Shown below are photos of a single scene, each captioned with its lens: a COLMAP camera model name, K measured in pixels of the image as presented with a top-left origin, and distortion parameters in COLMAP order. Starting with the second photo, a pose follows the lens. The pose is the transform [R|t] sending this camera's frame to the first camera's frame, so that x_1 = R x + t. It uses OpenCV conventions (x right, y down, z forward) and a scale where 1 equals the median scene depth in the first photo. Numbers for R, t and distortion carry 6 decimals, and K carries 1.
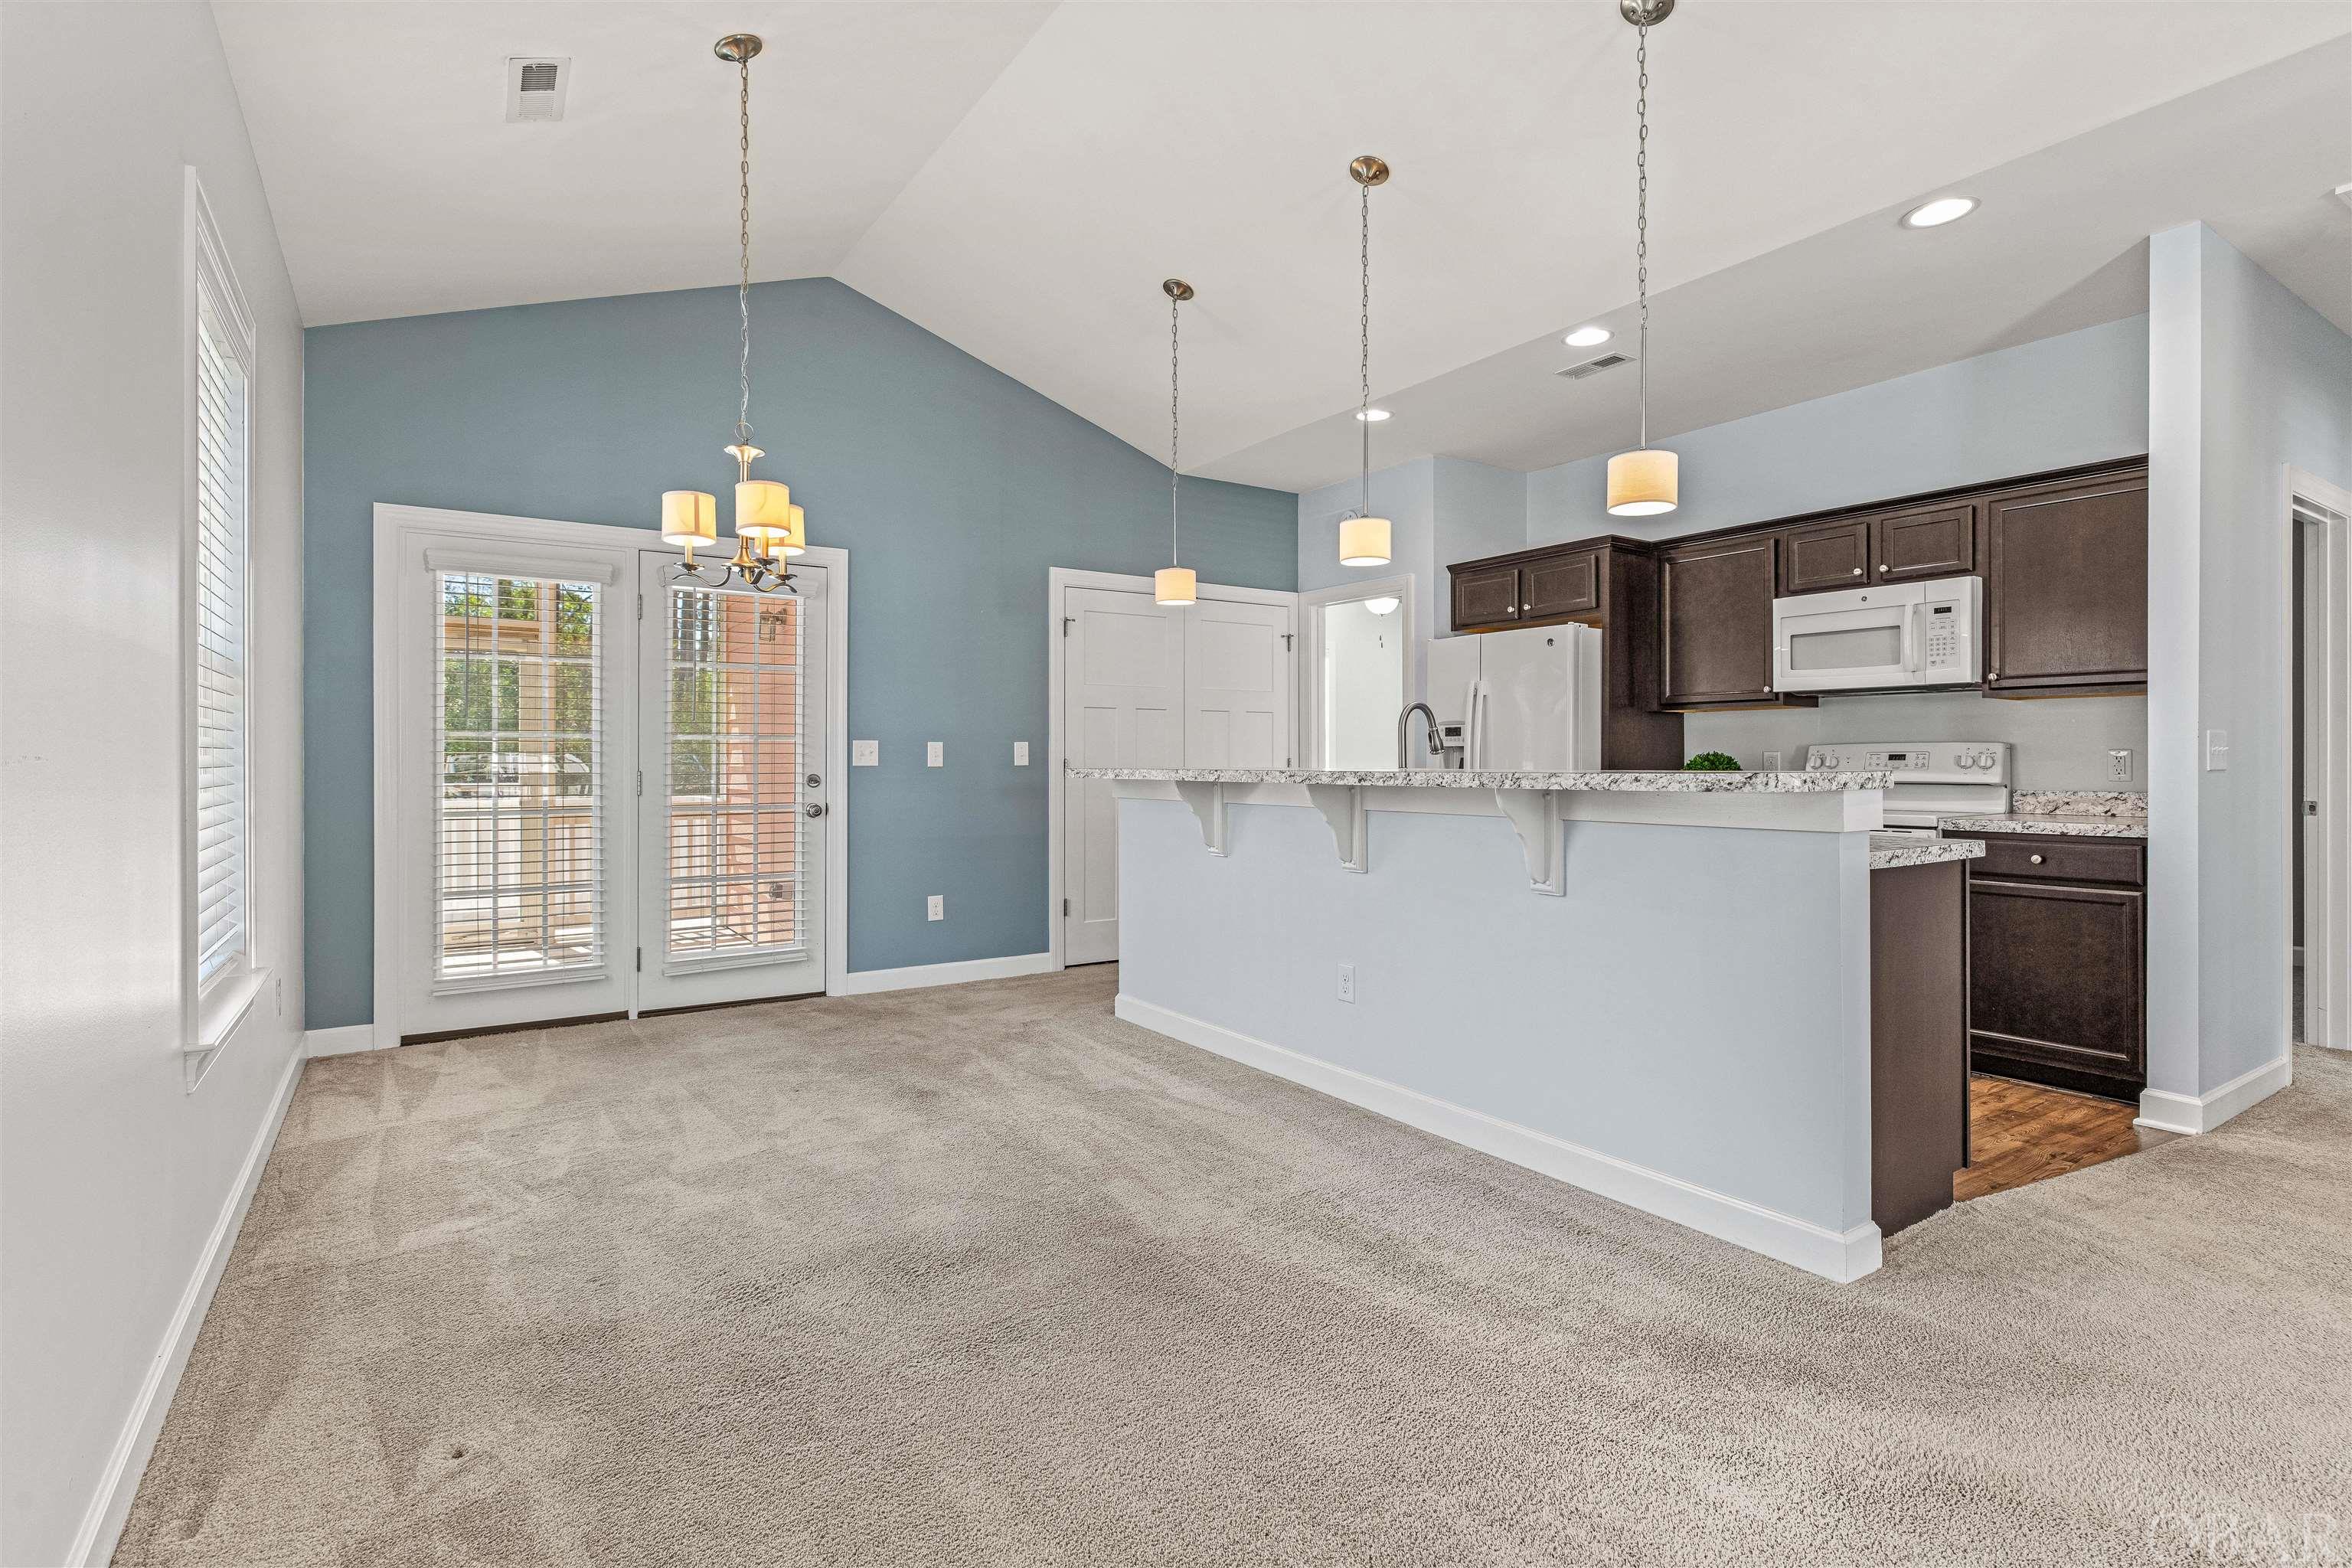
lens RADIAL K [[1144.6, 0, 1187.7], [0, 1144.6, 754.6], [0, 0, 1]] dist [0.002933, 0.000949]
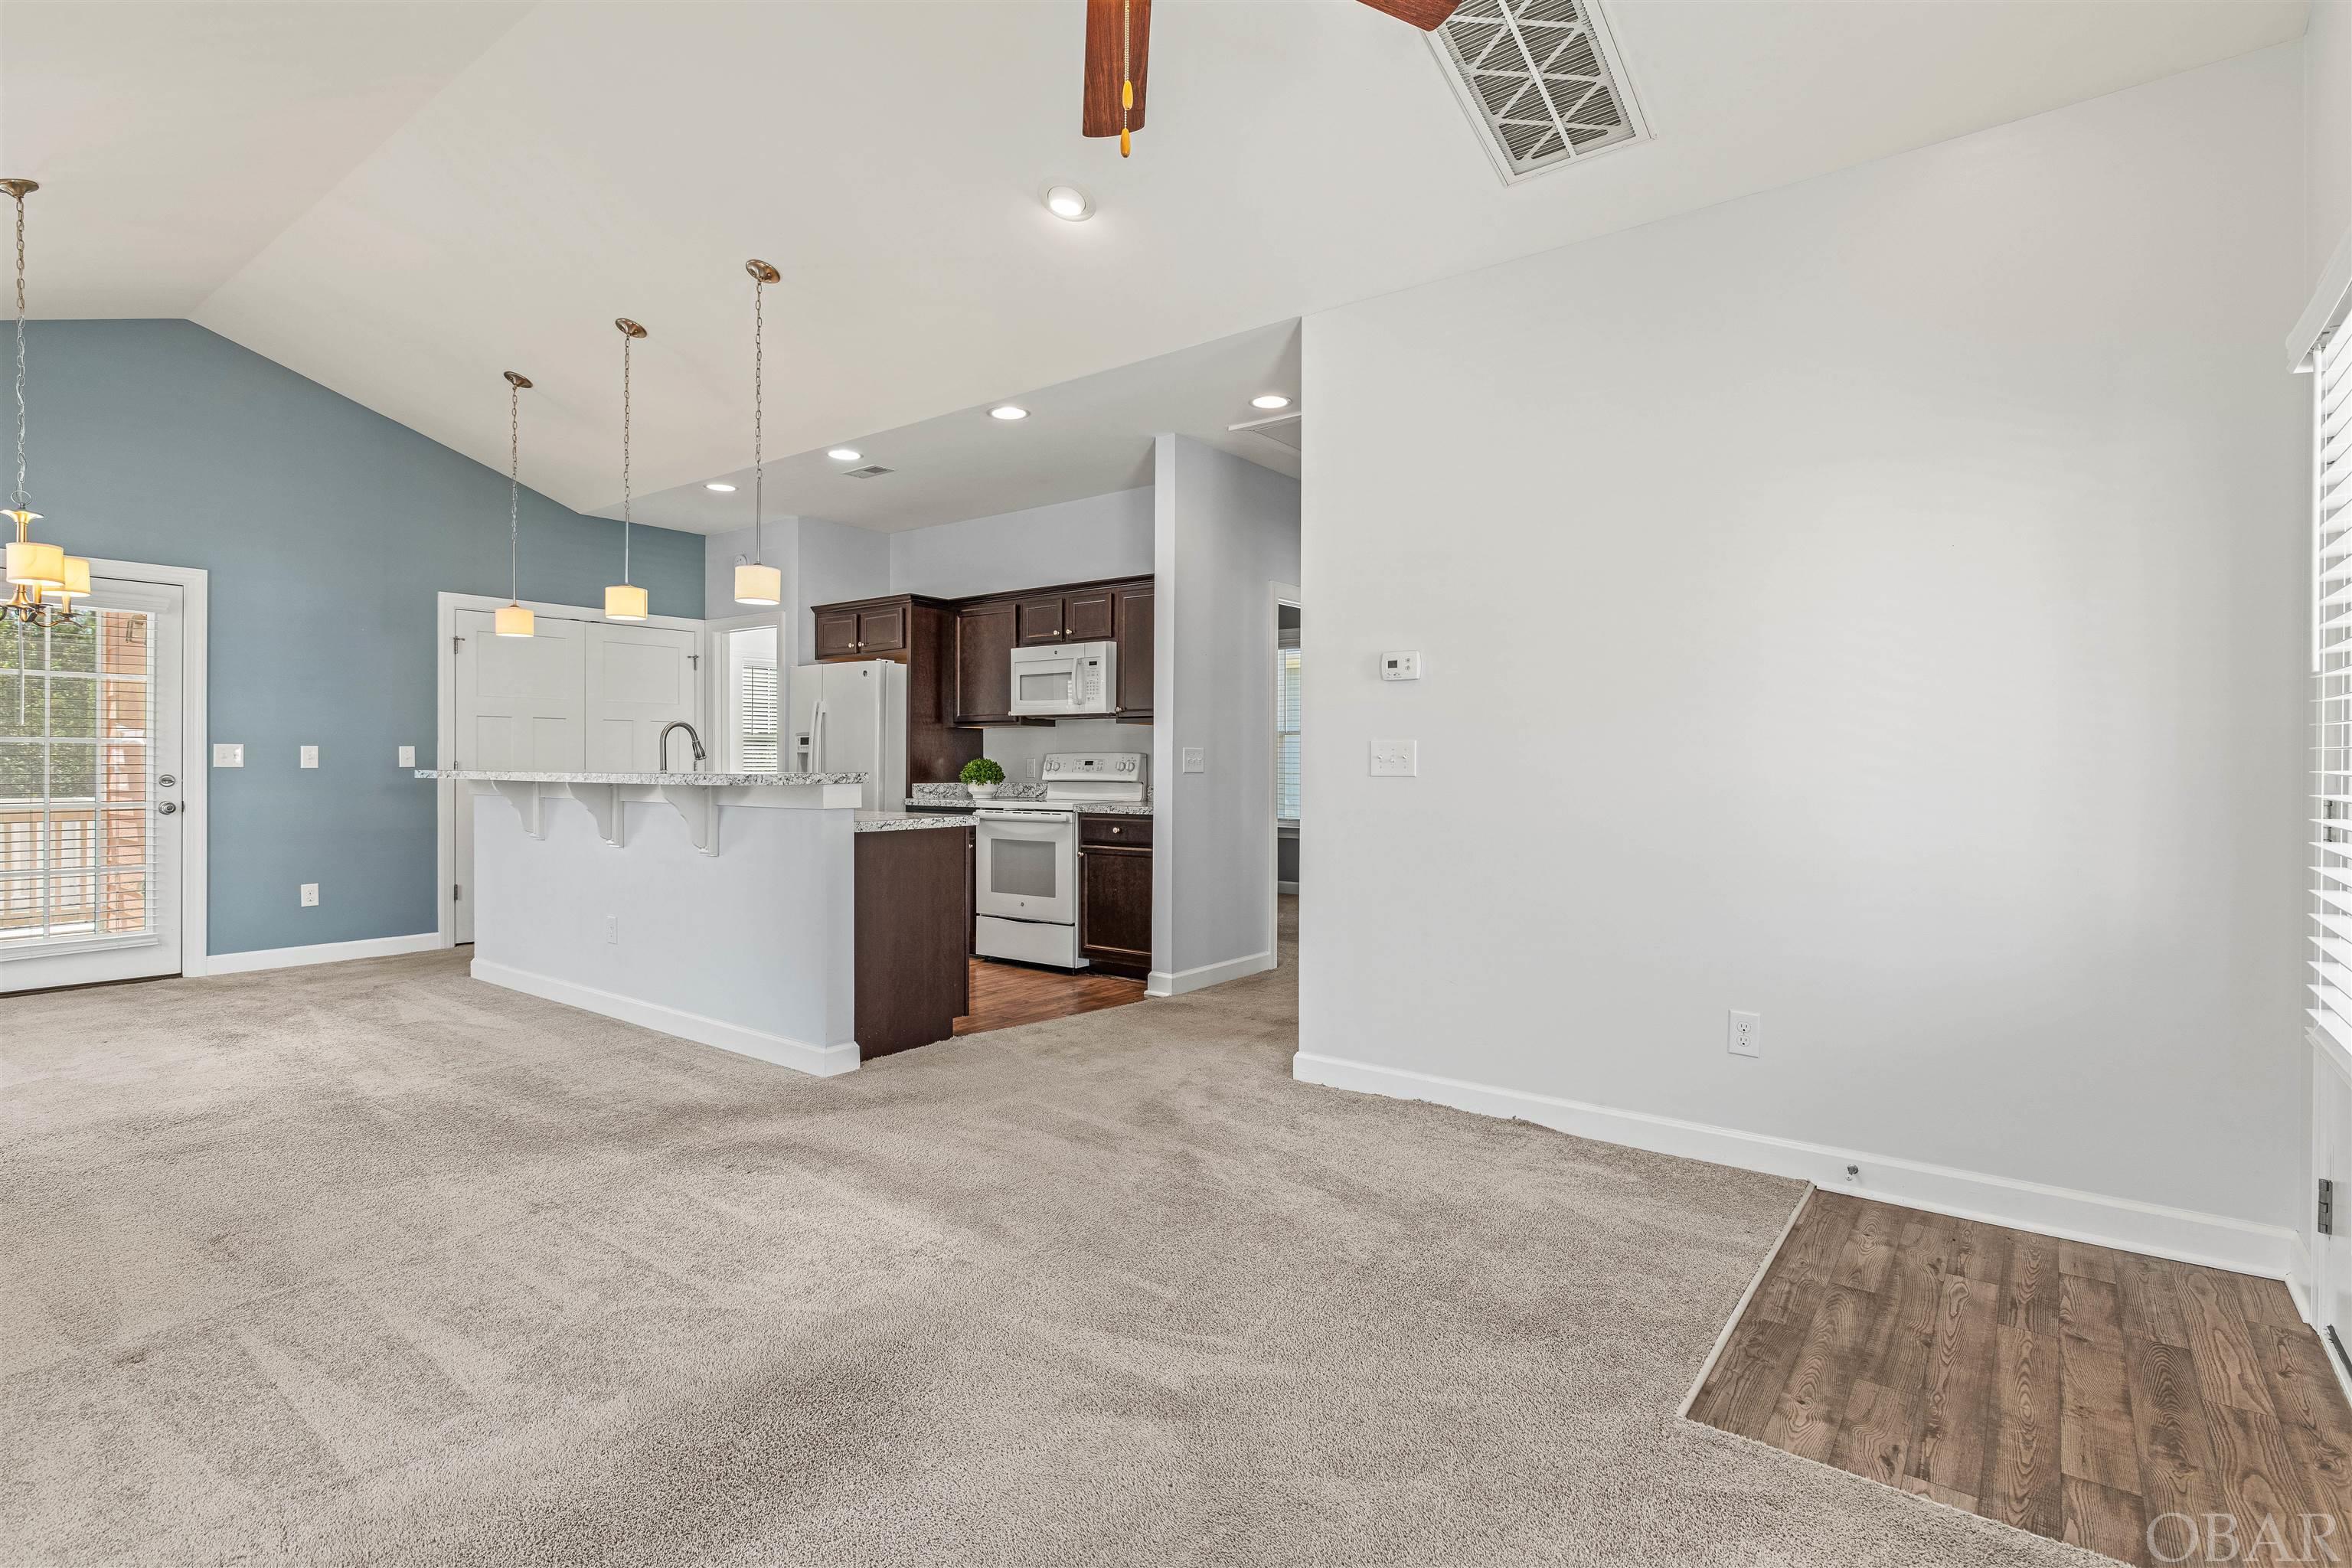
lens RADIAL K [[1138.4, 0, 1185.3], [0, 1138.4, 765.7], [0, 0, 1]] dist [-0.000297, 0.000098]
pose [[0.946618, 0.002889, 0.322346, 0.274923], [-0.005590, 0.999957, 0.007453, -0.005655], [-0.322310, -0.008858, 0.946593, -0.386501]]
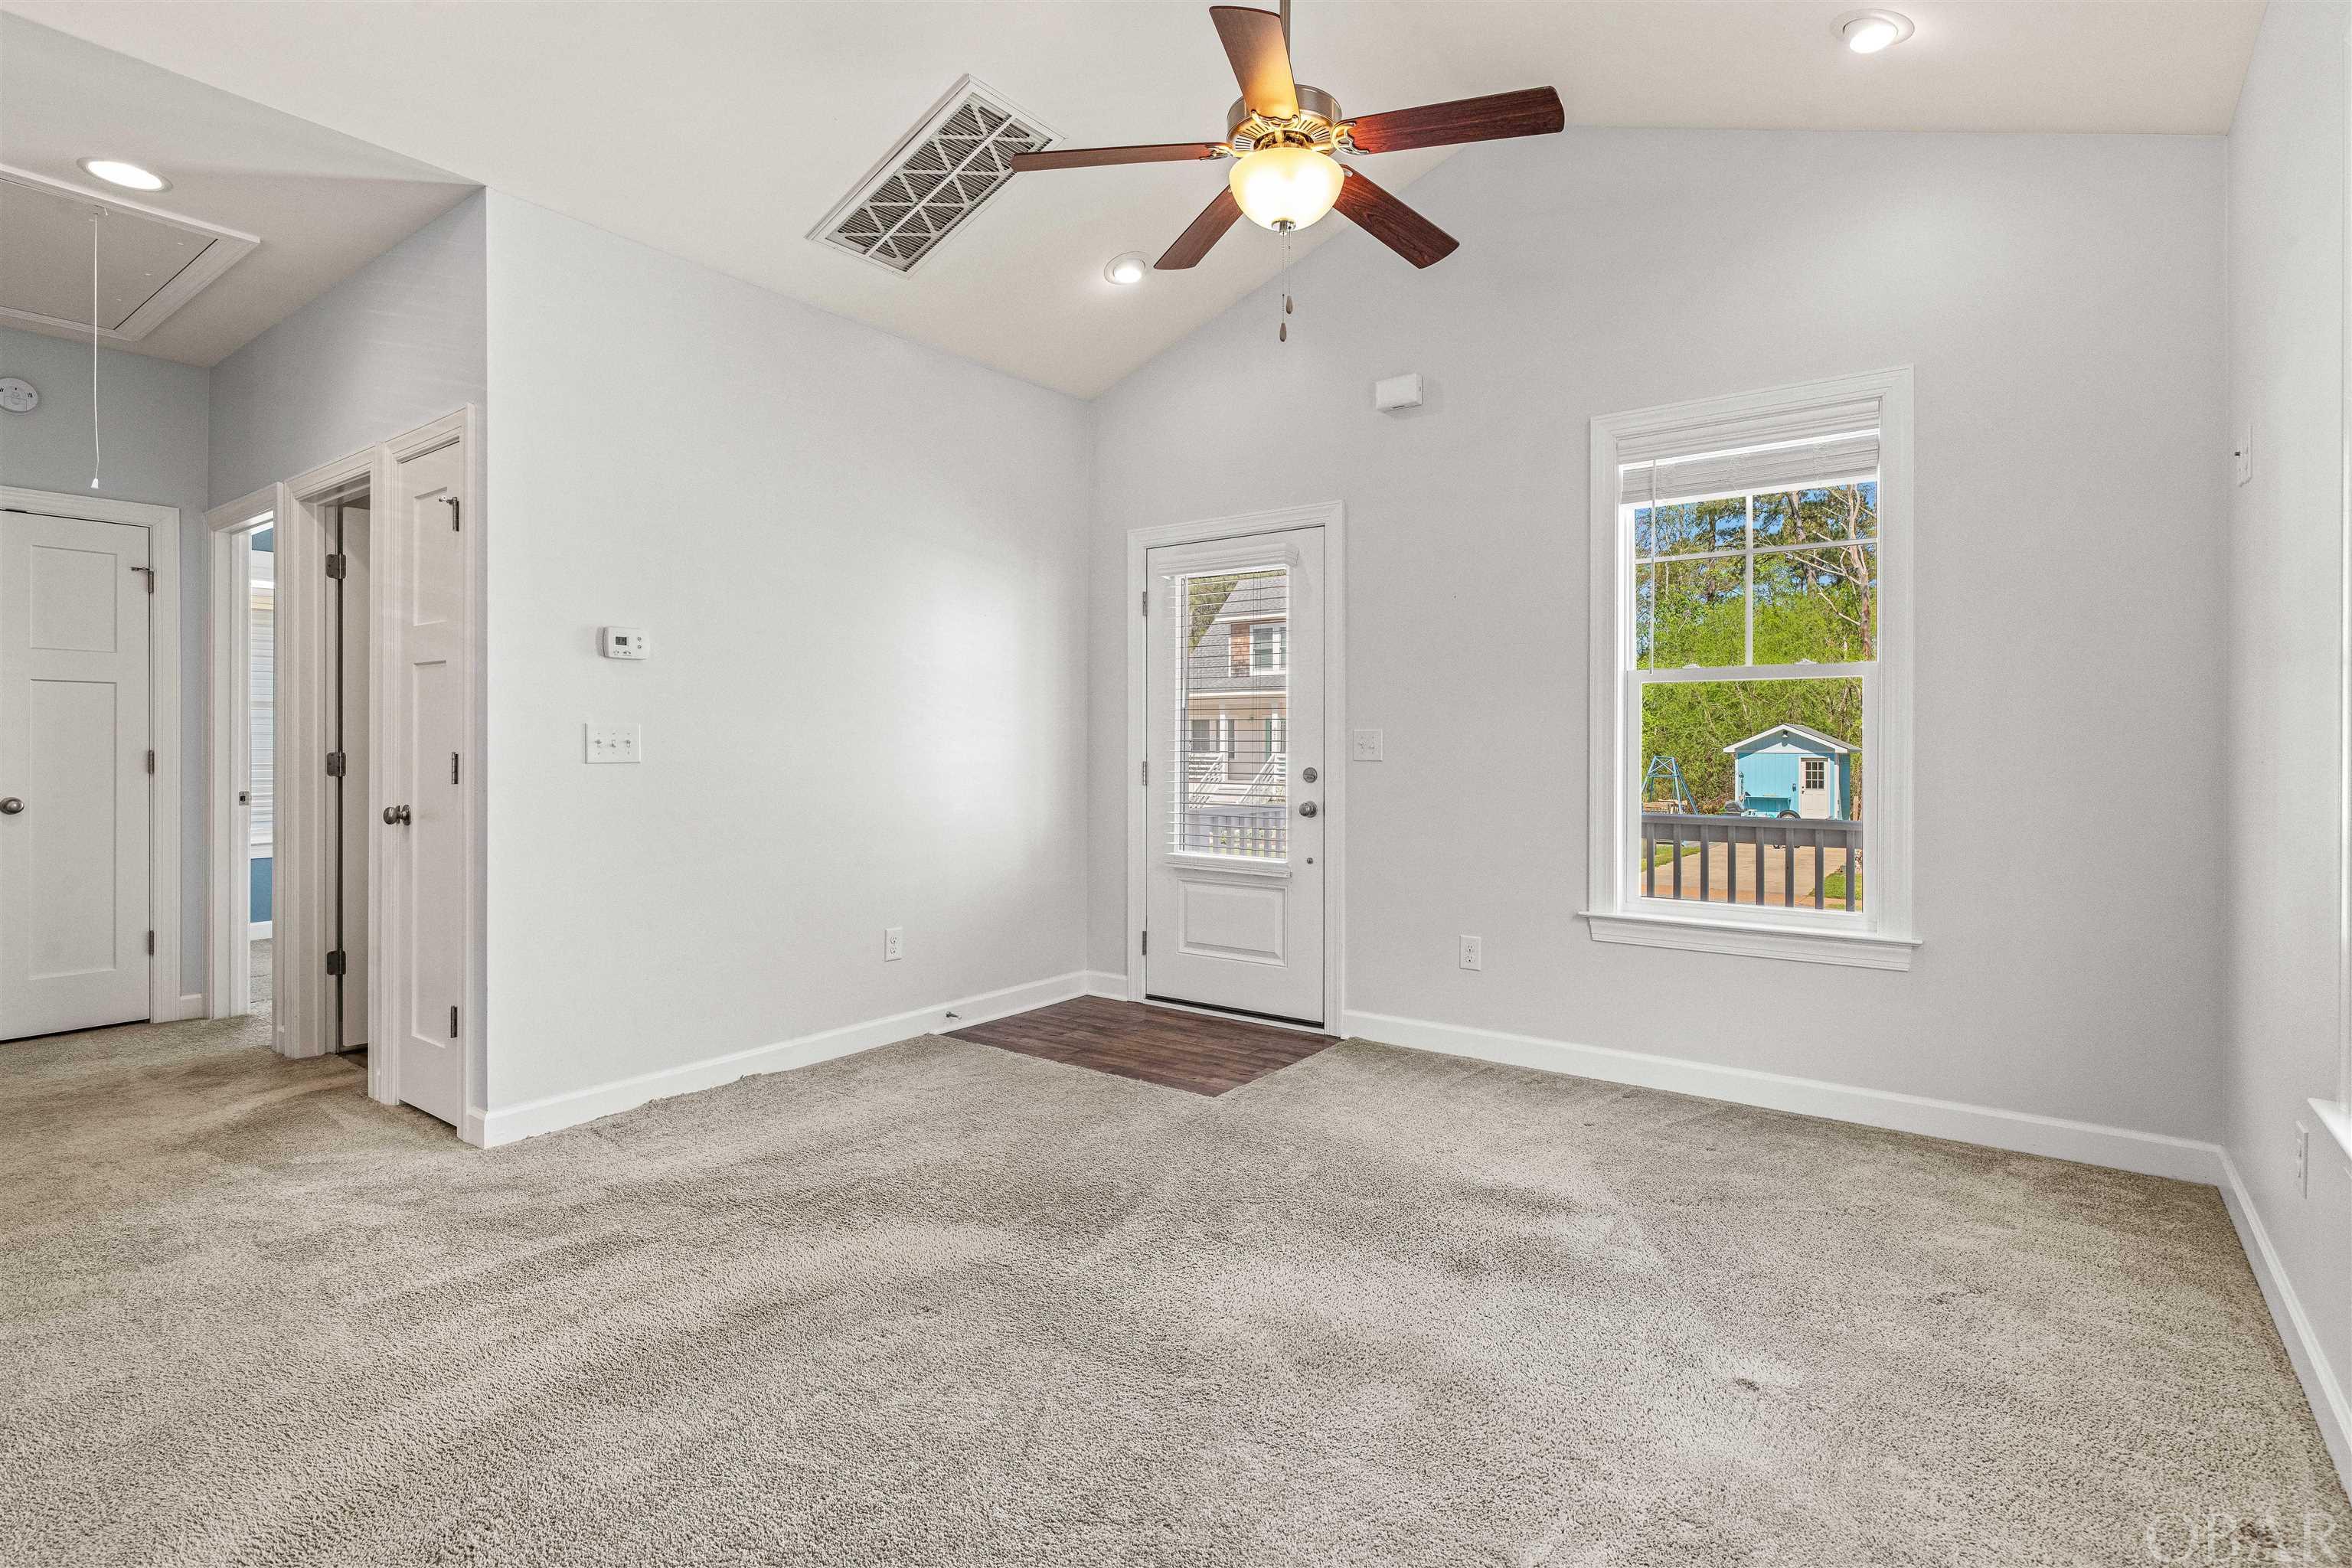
lens RADIAL K [[1158.1, 0, 1179.1], [0, 1158.1, 745.7], [0, 0, 1]] dist [0.001294, 0.000326]
pose [[-0.337569, 0.001178, 0.941300, -0.161085], [-0.005710, 0.999978, -0.003299, -0.003717], [-0.941284, -0.006488, -0.337554, 0.245984]]
